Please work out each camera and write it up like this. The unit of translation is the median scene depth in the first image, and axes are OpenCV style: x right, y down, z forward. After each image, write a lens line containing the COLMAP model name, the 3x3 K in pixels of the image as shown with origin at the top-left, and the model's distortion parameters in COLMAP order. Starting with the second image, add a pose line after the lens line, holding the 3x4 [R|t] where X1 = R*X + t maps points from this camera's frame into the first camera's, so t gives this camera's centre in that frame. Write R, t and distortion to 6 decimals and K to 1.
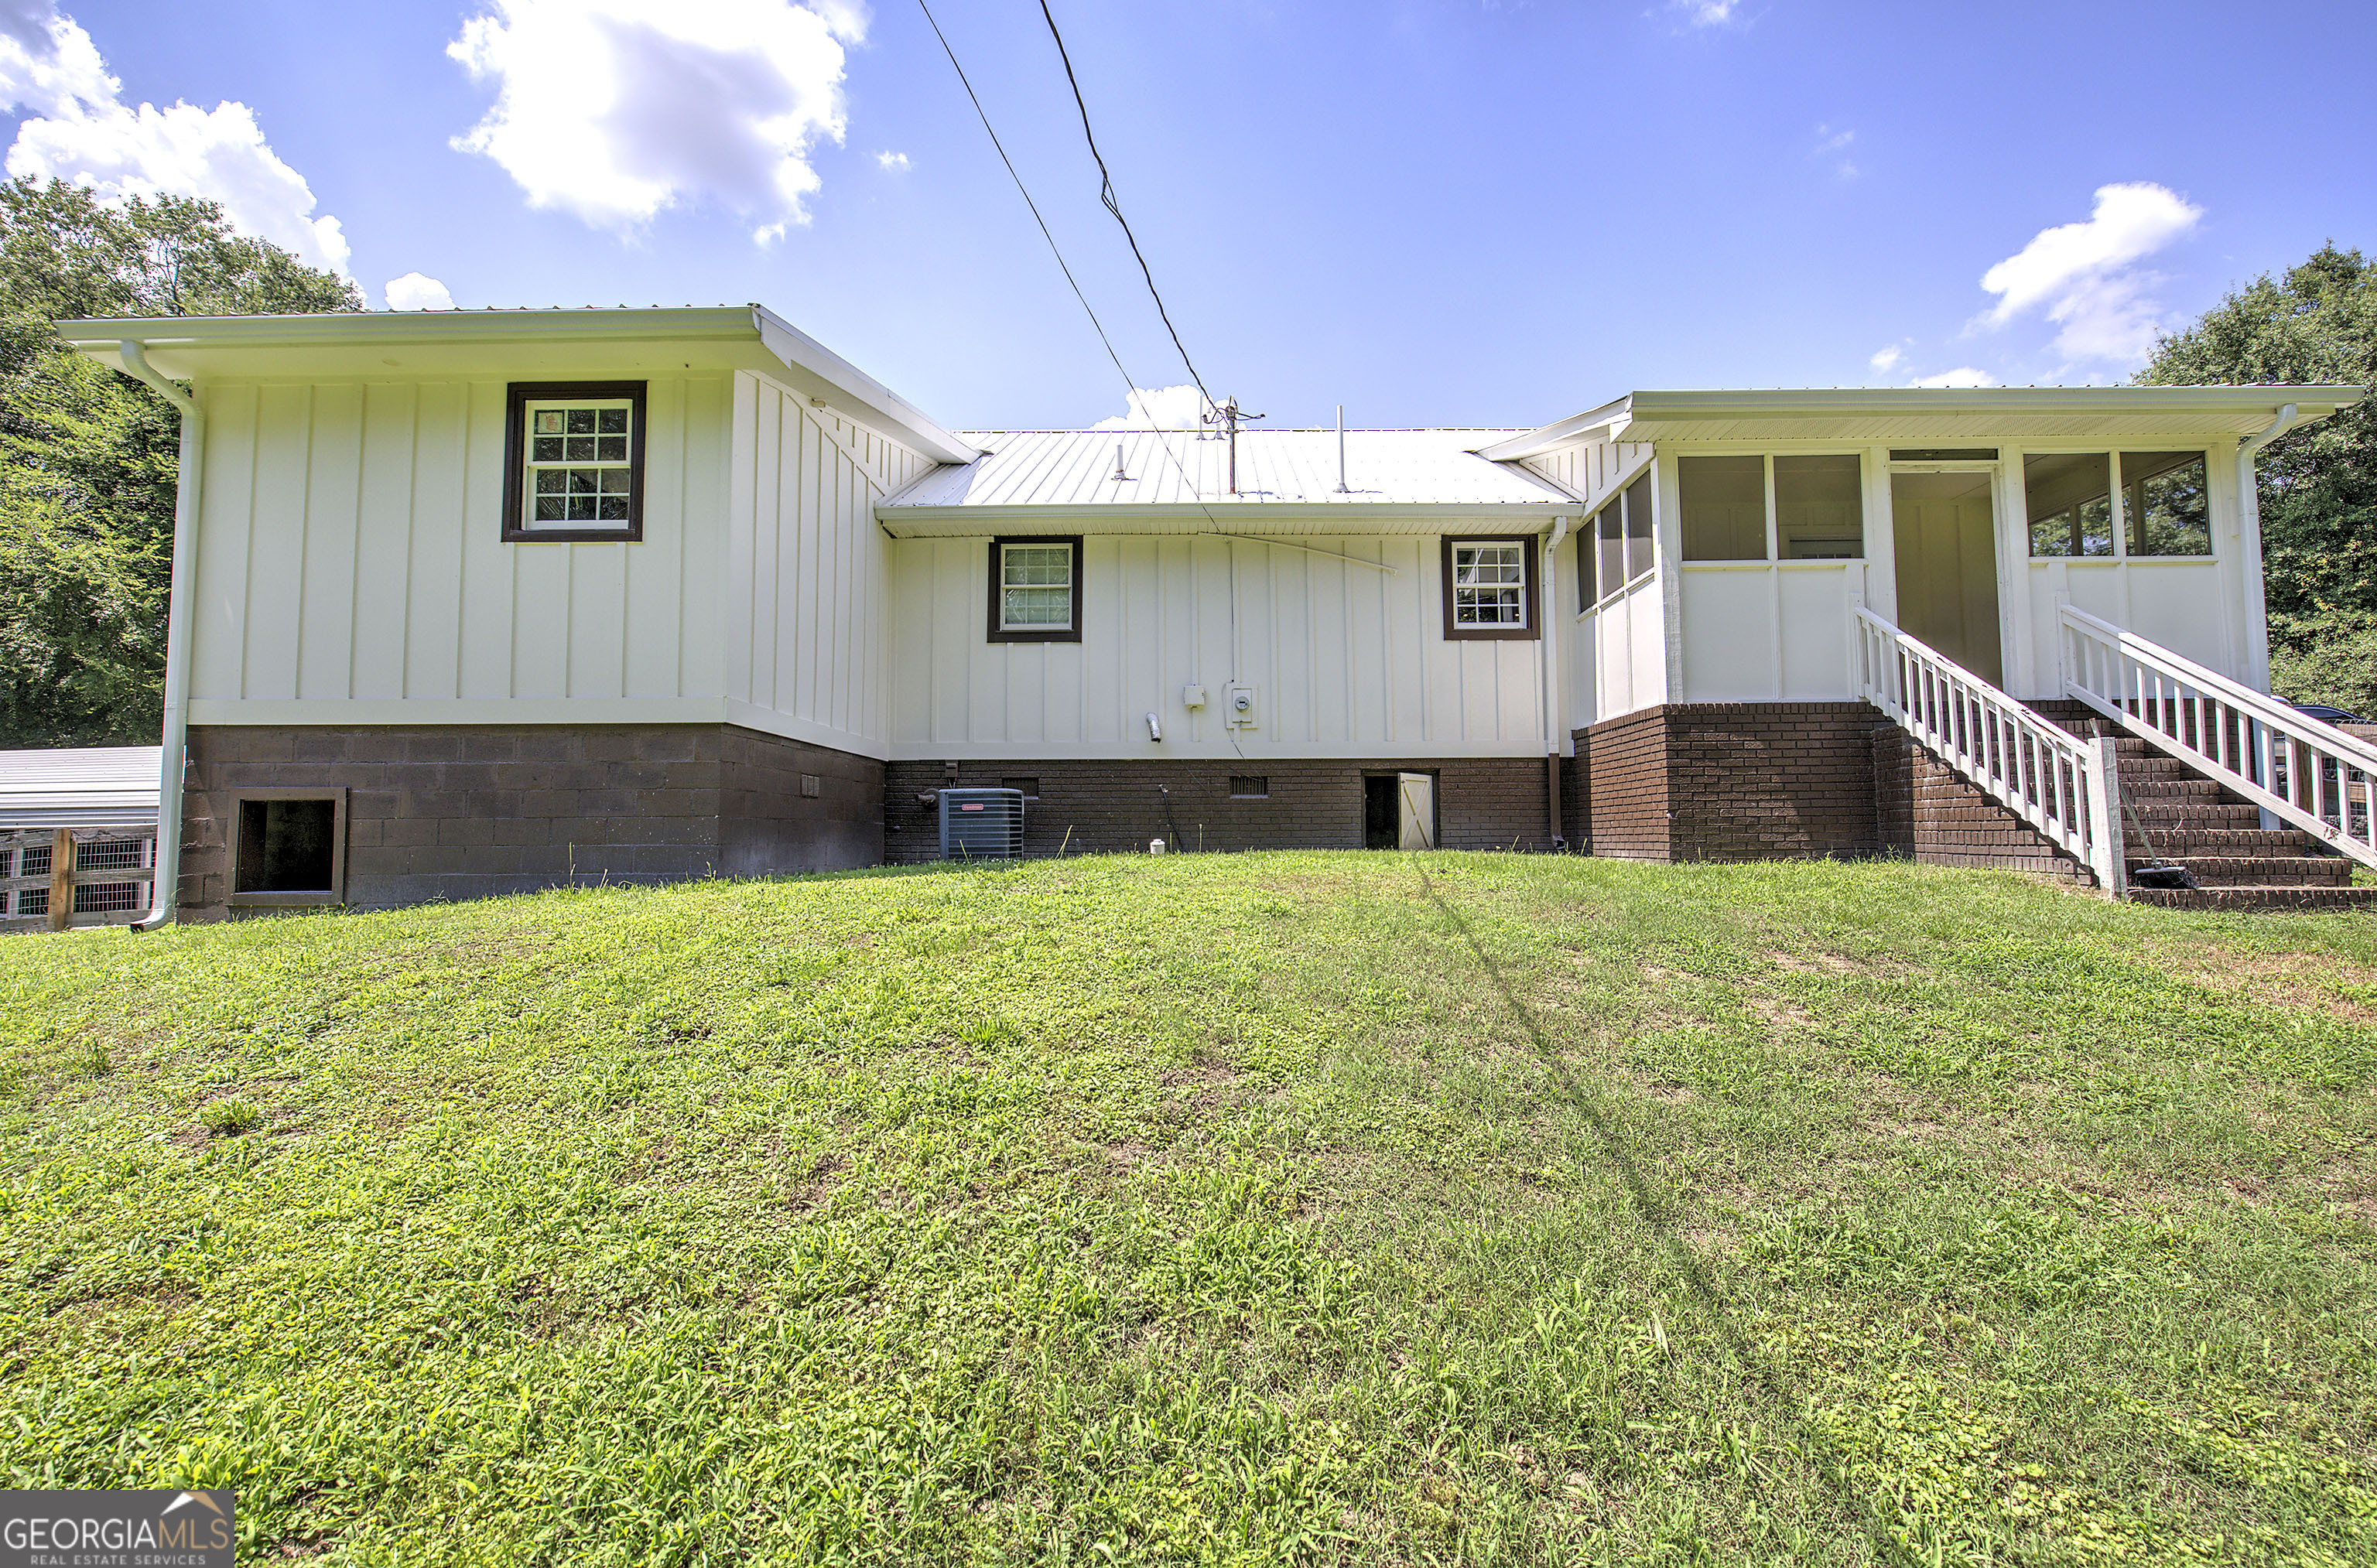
lens RADIAL K [[1010.9, 0, 1195.9], [0, 1010.9, 778.3], [0, 0, 1]] dist [-0.004805, 0.001503]
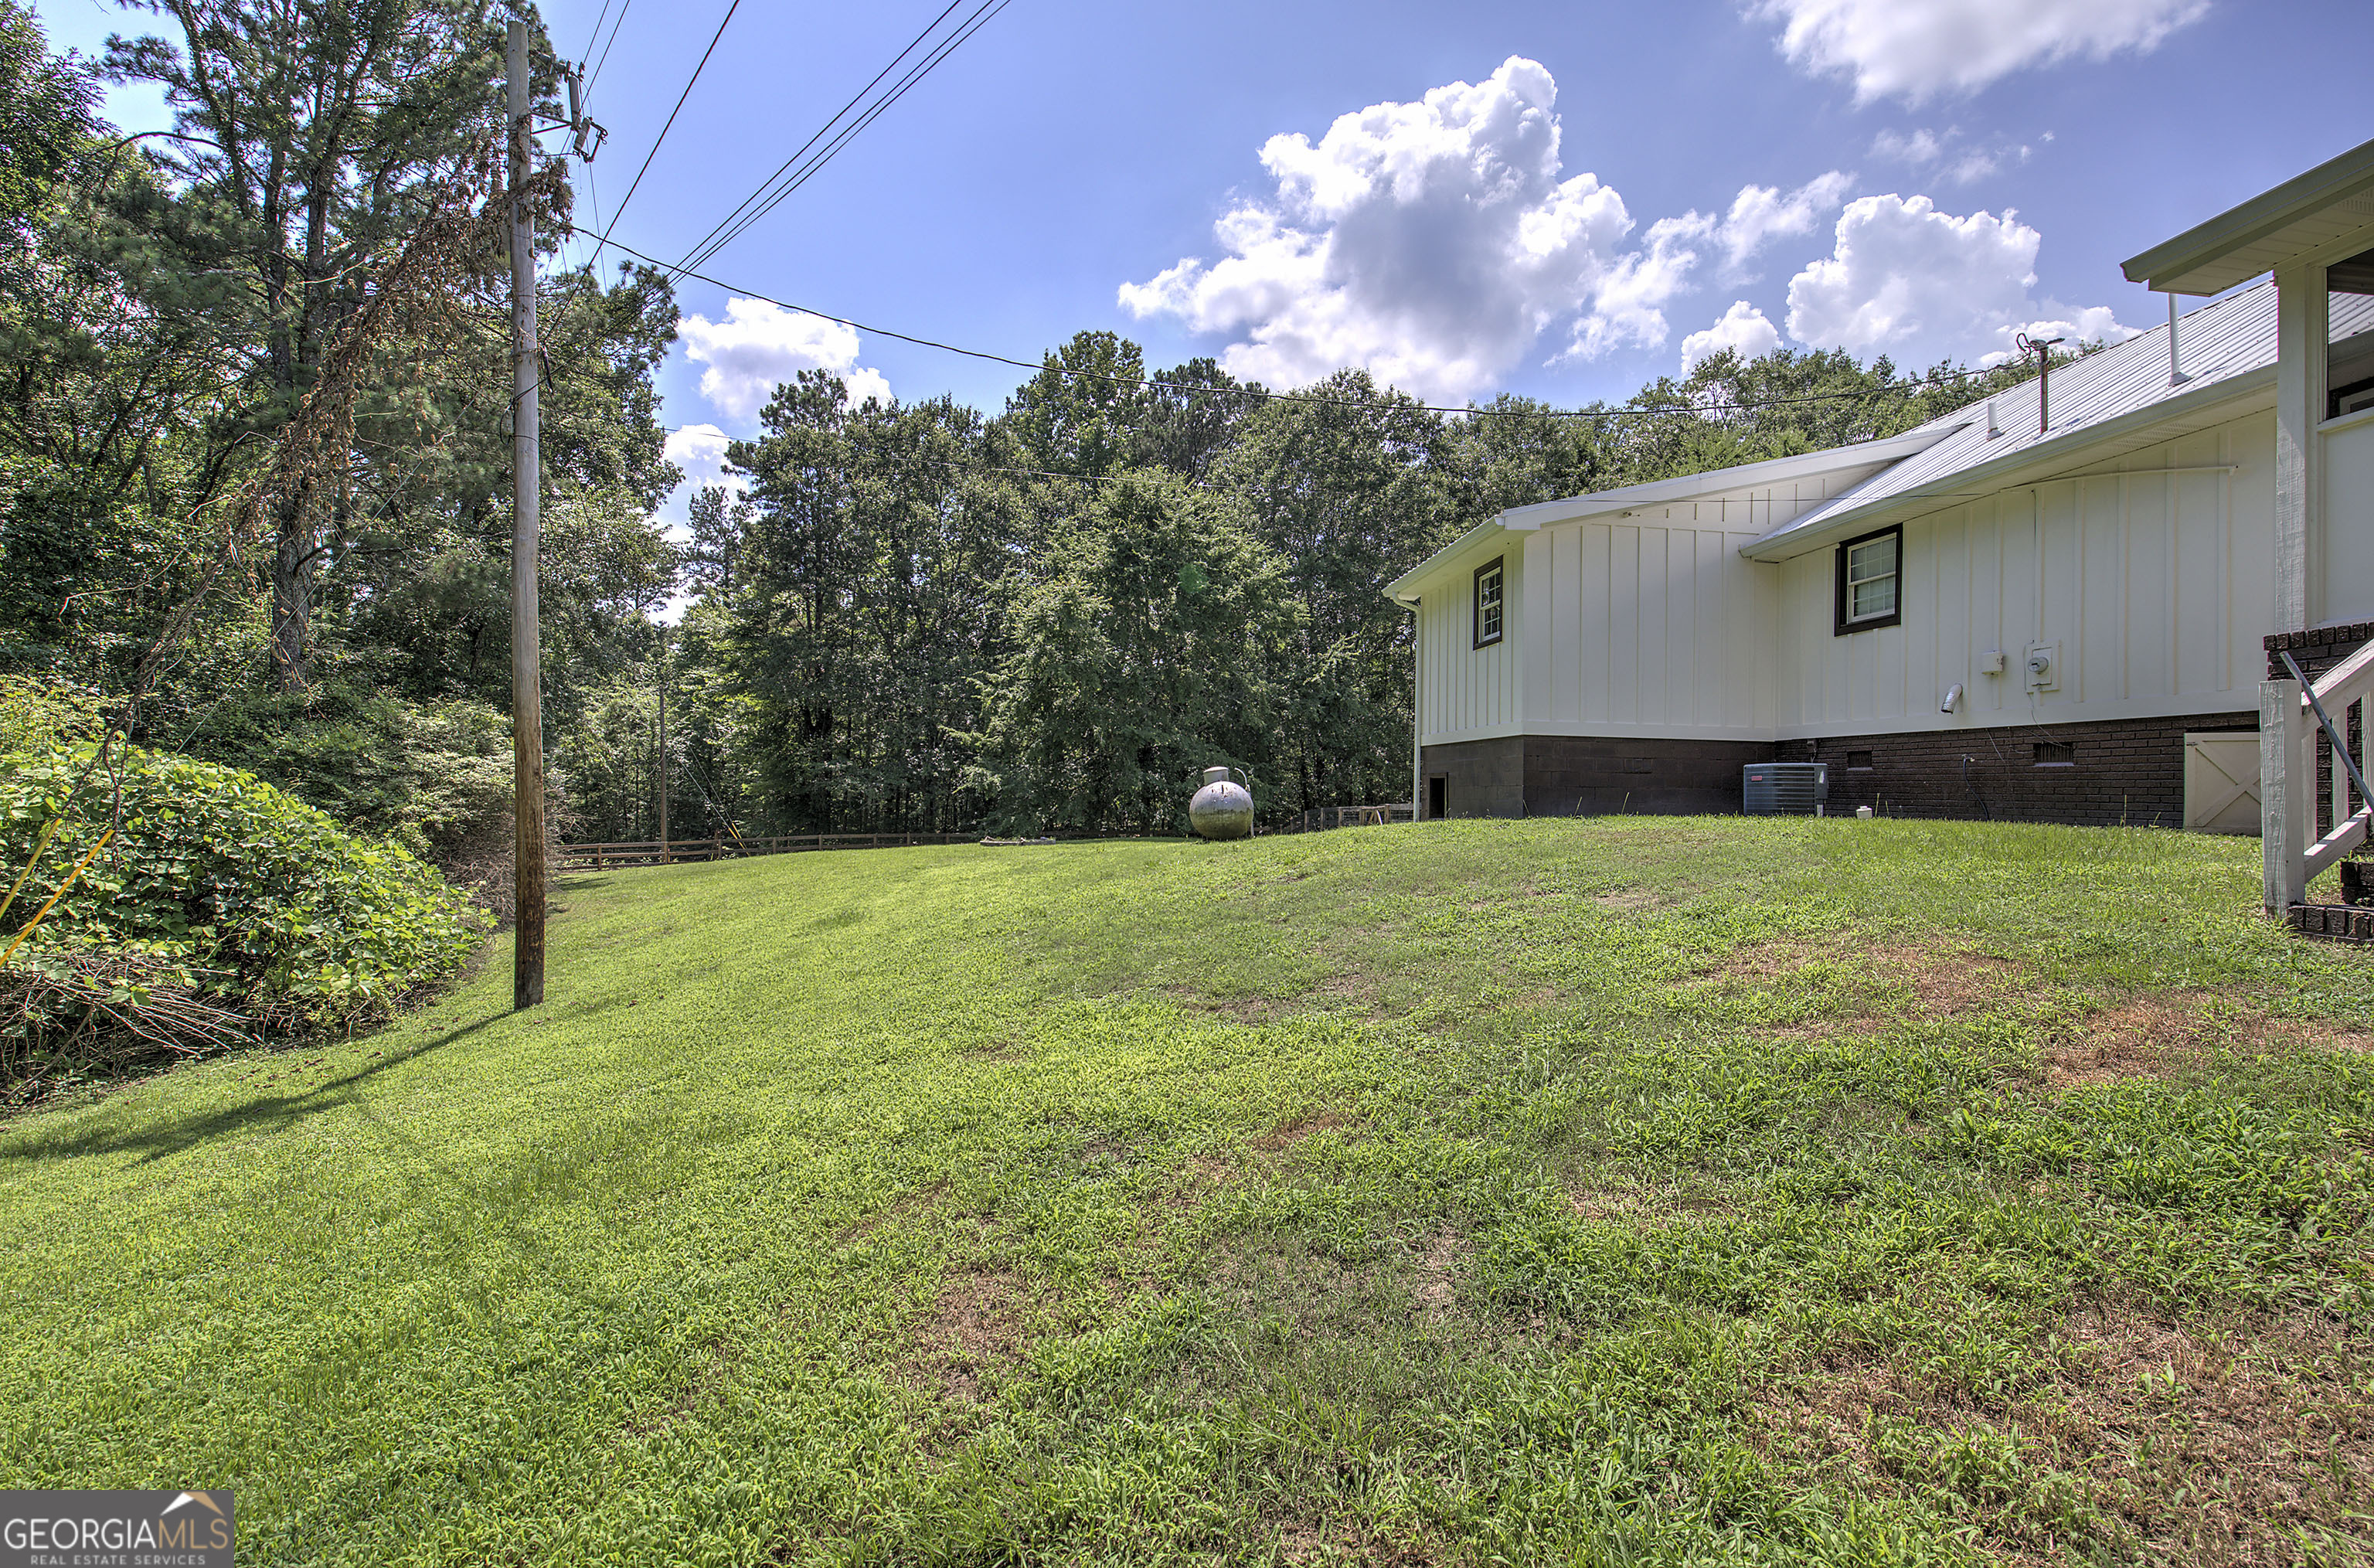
lens RADIAL K [[1009.7, 0, 1206.9], [0, 1009.7, 781.6], [0, 0, 1]] dist [-0.004805, 0.001503]
pose [[0.148063, 0.000258, -0.988978, 1.045169], [0.039502, 0.999200, 0.006175, -0.003097], [0.988189, -0.039981, 0.147934, 0.133348]]
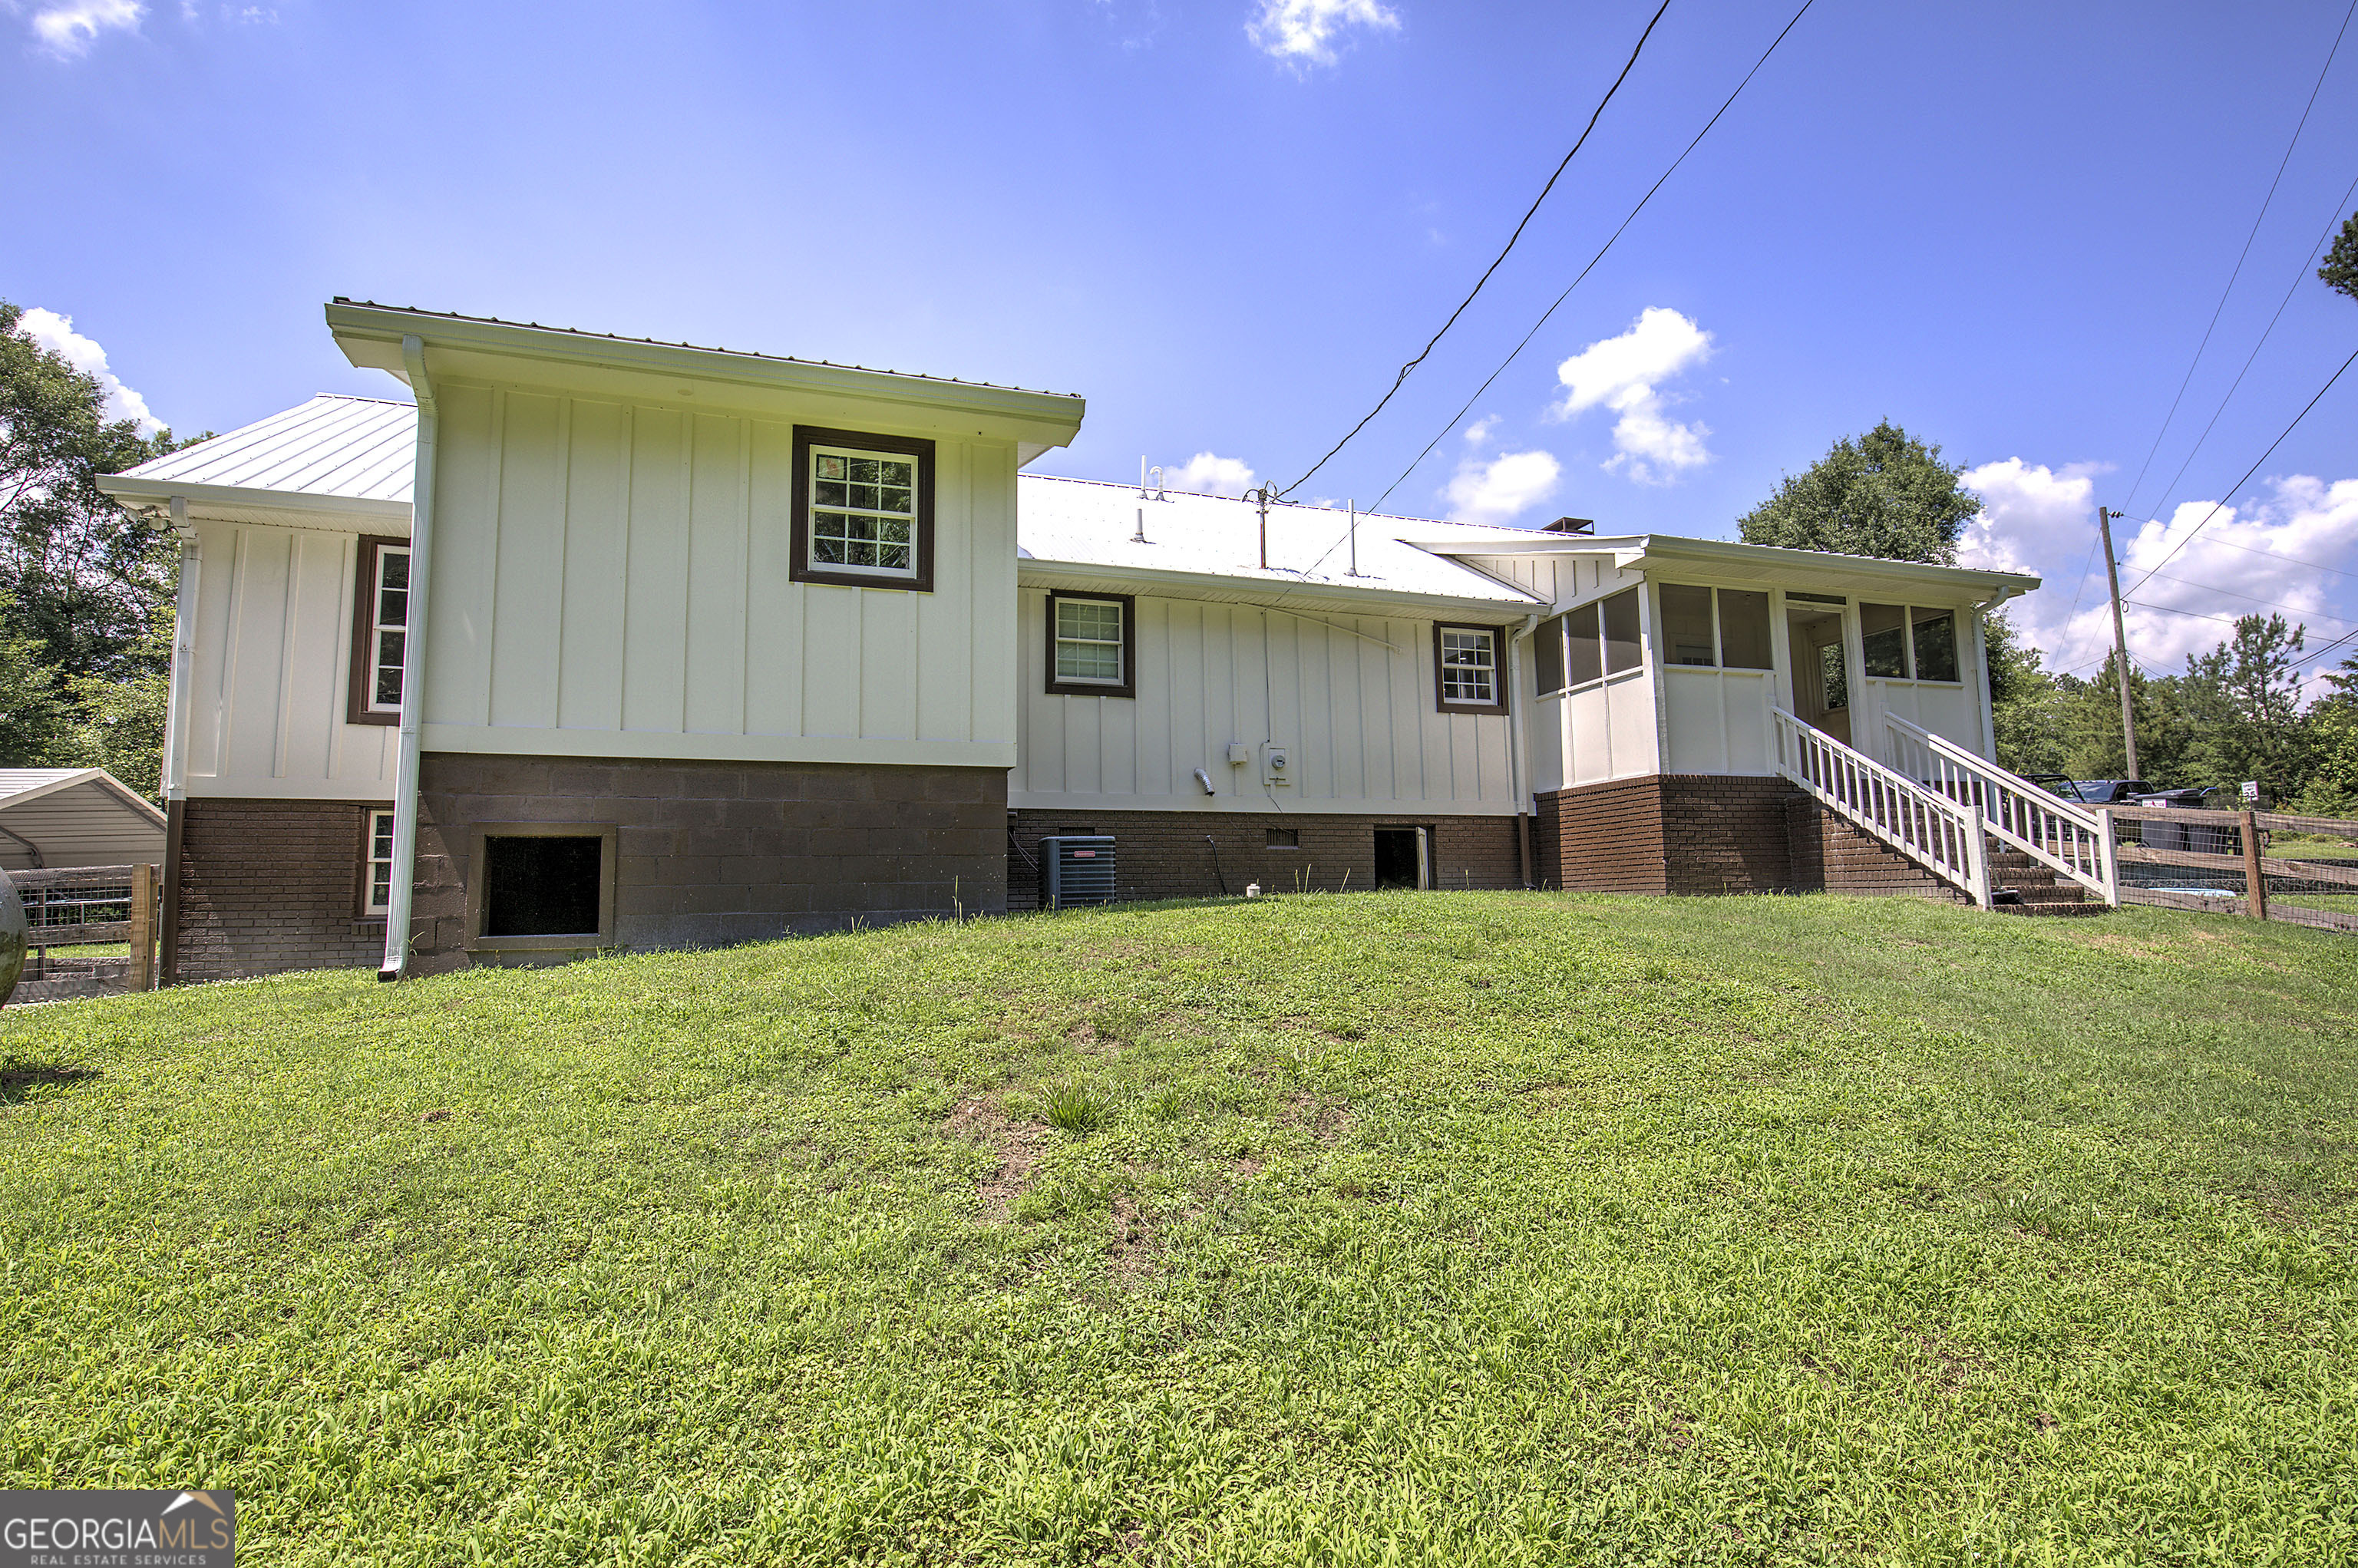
lens RADIAL K [[1186.1, 0, 1178.0], [0, 1186.1, 786.4], [0, 0, 1]] dist [0.003411, -0.000663]
pose [[0.938385, 0.025177, 0.344673, -0.611965], [-0.008500, 0.998722, -0.049812, 0.021099], [-0.345487, 0.043813, 0.937400, -0.194847]]
